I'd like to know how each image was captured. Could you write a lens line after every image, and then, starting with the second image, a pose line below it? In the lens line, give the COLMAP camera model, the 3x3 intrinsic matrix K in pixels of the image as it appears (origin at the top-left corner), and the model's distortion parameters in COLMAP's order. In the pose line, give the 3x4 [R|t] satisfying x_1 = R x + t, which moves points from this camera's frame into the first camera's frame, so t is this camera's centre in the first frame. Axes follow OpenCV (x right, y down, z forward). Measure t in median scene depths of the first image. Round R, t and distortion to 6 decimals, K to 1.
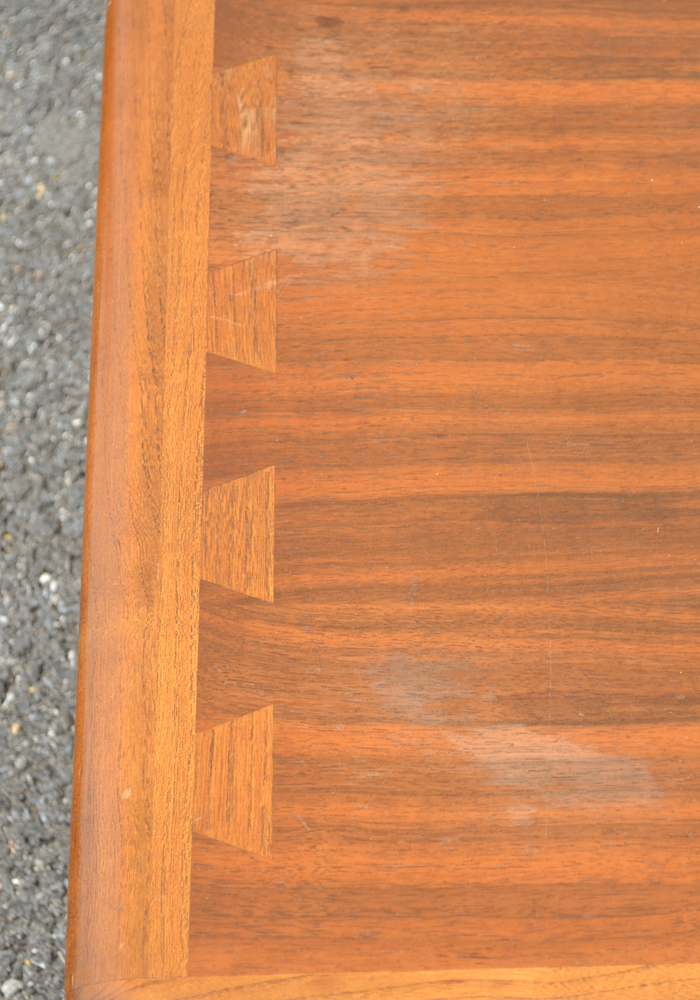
lens RADIAL K [[3347.8, 0, 451.3], [0, 3347.8, 500.6], [0, 0, 1]] dist [0.021467, 0.378220]
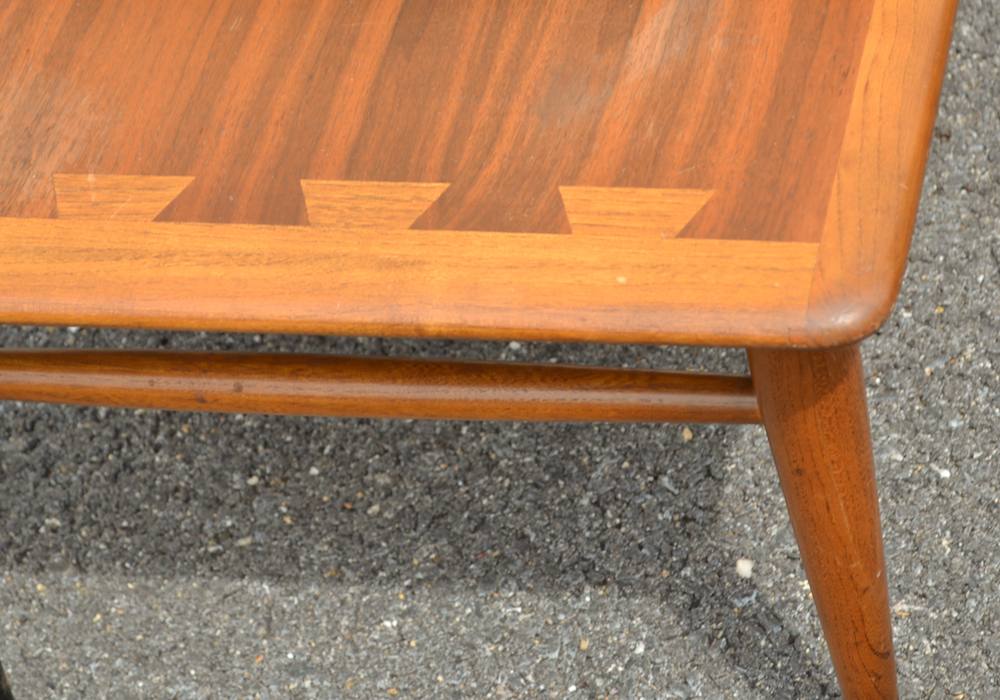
lens RADIAL K [[3329.7, 0, 502.8], [0, 3329.7, 280.5], [0, 0, 1]] dist [0.008769, 1.372338]
pose [[0.251171, -0.710902, 0.656911, -0.790362], [0.859477, 0.475956, 0.186452, -0.143810], [-0.445210, 0.517768, 0.730550, 0.206095]]
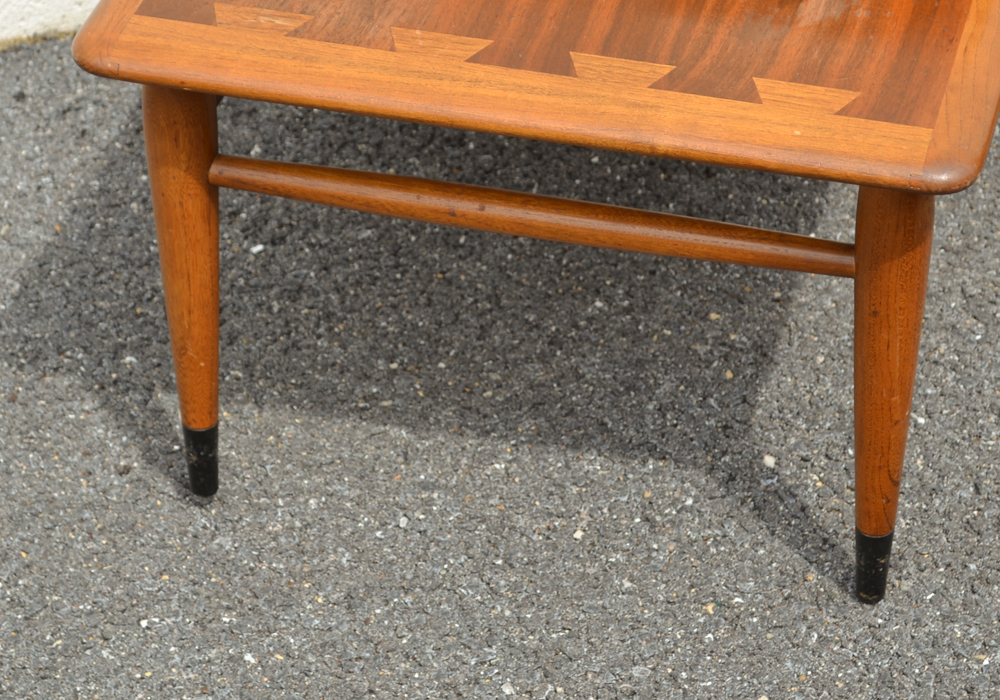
lens RADIAL K [[3329.7, 0, 502.8], [0, 3329.7, 280.5], [0, 0, 1]] dist [0.008769, 1.372338]
pose [[0.289575, -0.563130, 0.773971, -1.362711], [0.753433, 0.632820, 0.178540, -0.250827], [-0.590326, 0.531435, 0.607529, 0.135794]]
